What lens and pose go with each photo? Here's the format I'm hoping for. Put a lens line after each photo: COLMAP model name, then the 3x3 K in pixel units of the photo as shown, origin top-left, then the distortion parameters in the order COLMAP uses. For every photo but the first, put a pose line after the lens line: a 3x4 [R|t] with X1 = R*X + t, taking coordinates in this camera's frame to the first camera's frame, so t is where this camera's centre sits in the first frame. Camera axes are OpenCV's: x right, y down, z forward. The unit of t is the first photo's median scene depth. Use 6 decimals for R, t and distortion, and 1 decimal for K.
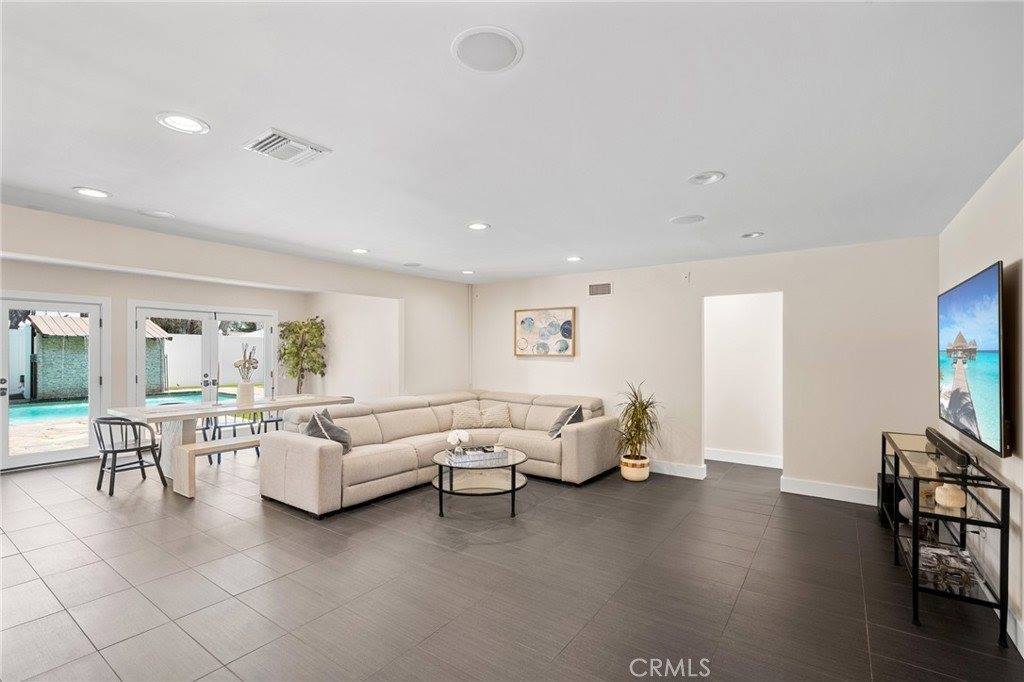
lens RADIAL K [[471.2, 0, 515.3], [0, 471.2, 349.7], [0, 0, 1]] dist [0.005376, 0.000181]
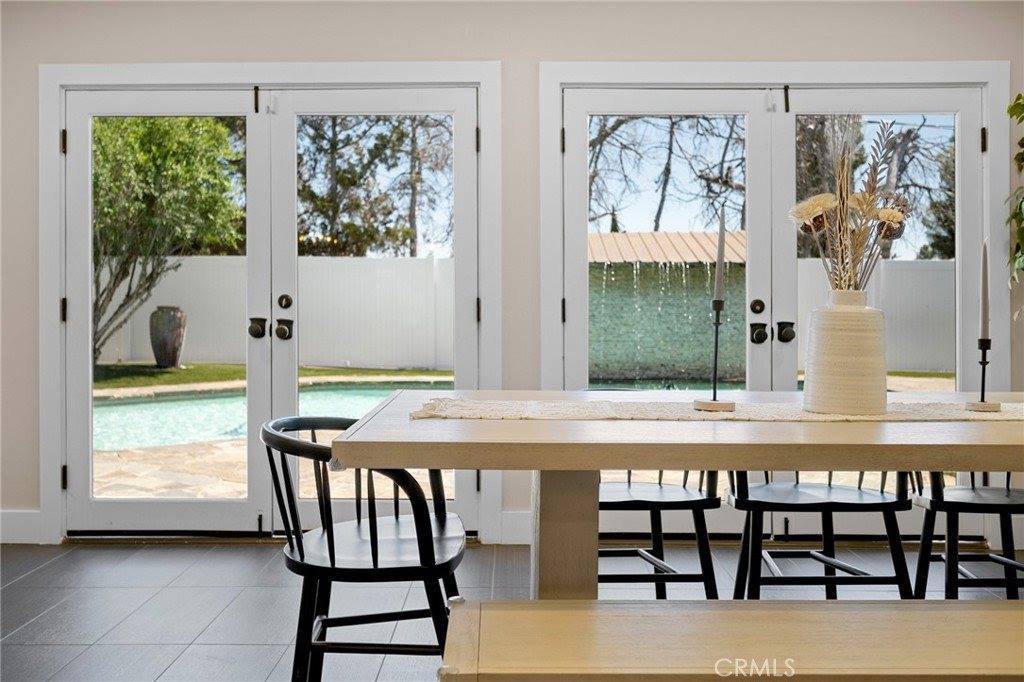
lens RADIAL K [[925.0, 0, 524.3], [0, 925.0, 321.9], [0, 0, 1]] dist [-0.002157, 0.003720]
pose [[0.598442, -0.000314, -0.801166, -0.283388], [0.009219, 0.999936, 0.006495, 0.059272], [0.801113, -0.011273, 0.598407, 0.542567]]
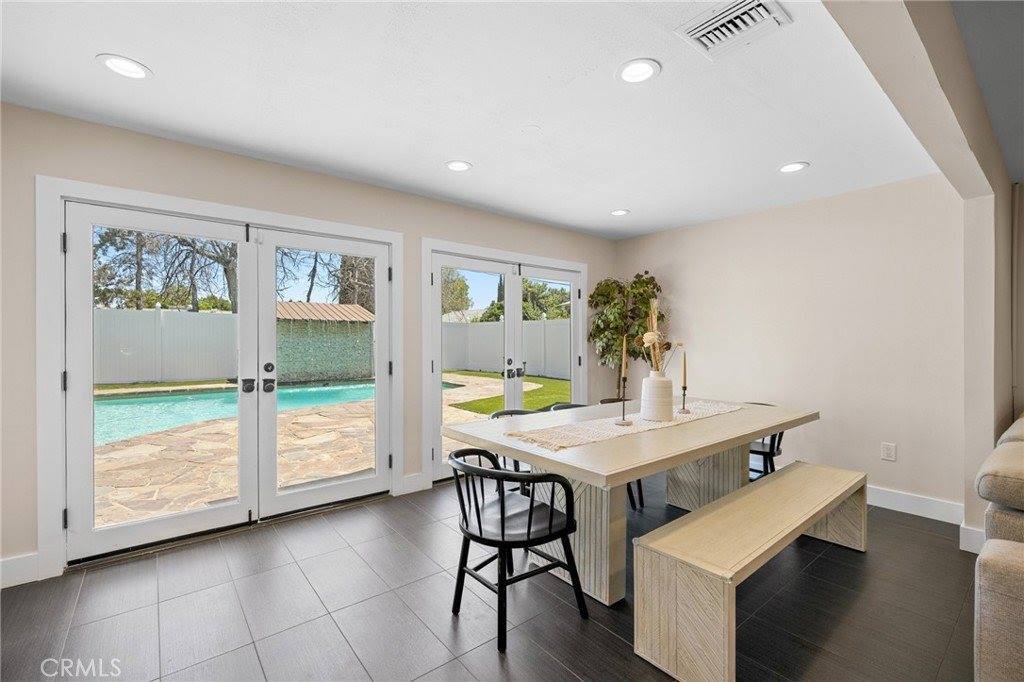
lens RADIAL K [[436.8, 0, 514.6], [0, 436.8, 342.7], [0, 0, 1]] dist [0.002454, 0.000050]
pose [[0.968233, -0.001274, -0.250047, -0.498881], [0.004205, 0.999929, 0.011186, 0.022116], [0.250015, -0.011882, 0.968169, 0.423692]]
